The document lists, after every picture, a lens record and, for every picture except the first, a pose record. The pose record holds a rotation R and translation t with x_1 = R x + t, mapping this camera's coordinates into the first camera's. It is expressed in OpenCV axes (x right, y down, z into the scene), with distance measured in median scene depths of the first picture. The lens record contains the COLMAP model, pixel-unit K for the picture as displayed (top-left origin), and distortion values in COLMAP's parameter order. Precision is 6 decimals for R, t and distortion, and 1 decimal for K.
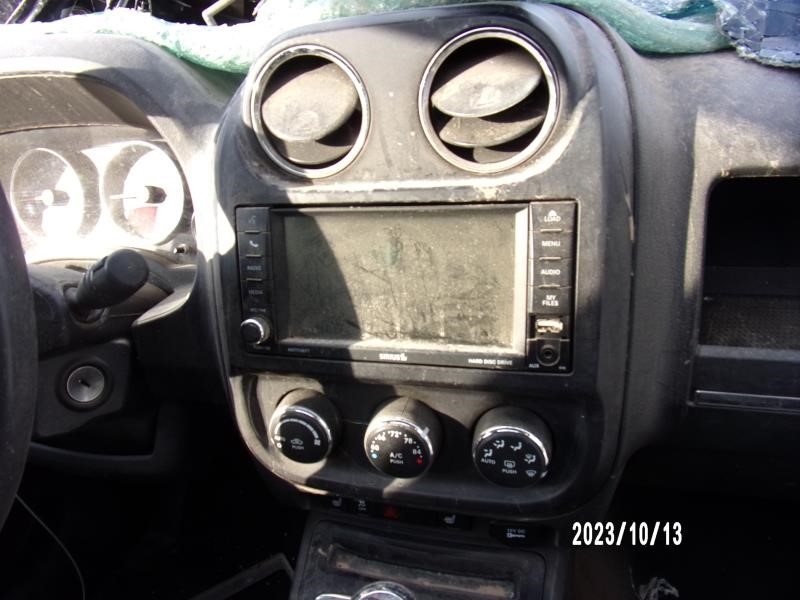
lens RADIAL K [[598.3, 0, 400.0], [0, 598.3, 300.0], [0, 0, 1]] dist [-0.010120, -0.002124]
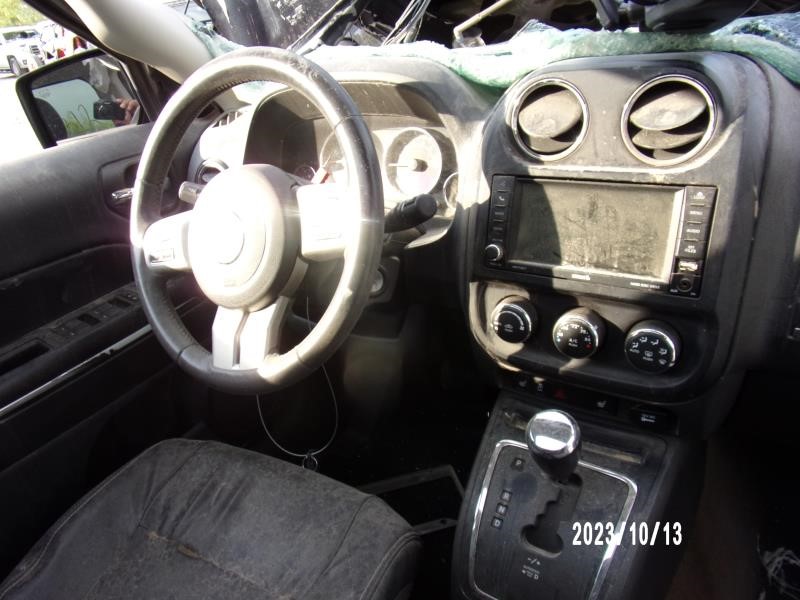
lens RADIAL K [[603.4, 0, 400.0], [0, 603.4, 300.0], [0, 0, 1]] dist [-0.001853, 0.011460]
pose [[0.953687, 0.139480, -0.266509, -0.033746], [-0.135612, 0.990214, 0.032959, 0.166637], [0.268498, 0.004709, 0.963269, -0.666675]]
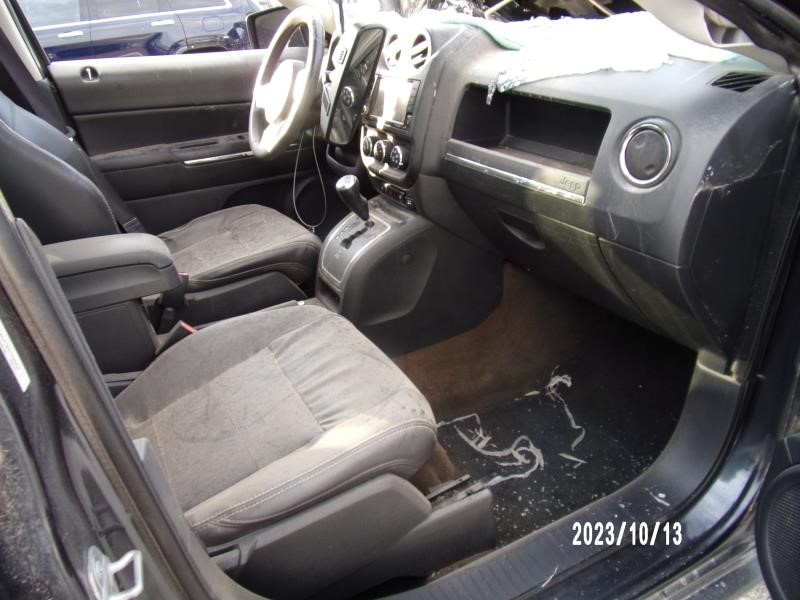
lens RADIAL K [[603.4, 0, 400.0], [0, 603.4, 300.0], [0, 0, 1]] dist [-0.001853, 0.011460]
pose [[0.693606, 0.390432, -0.605370, 2.528140], [-0.377541, 0.912741, 0.156100, 0.451403], [0.613493, 0.120280, 0.780487, -1.519937]]
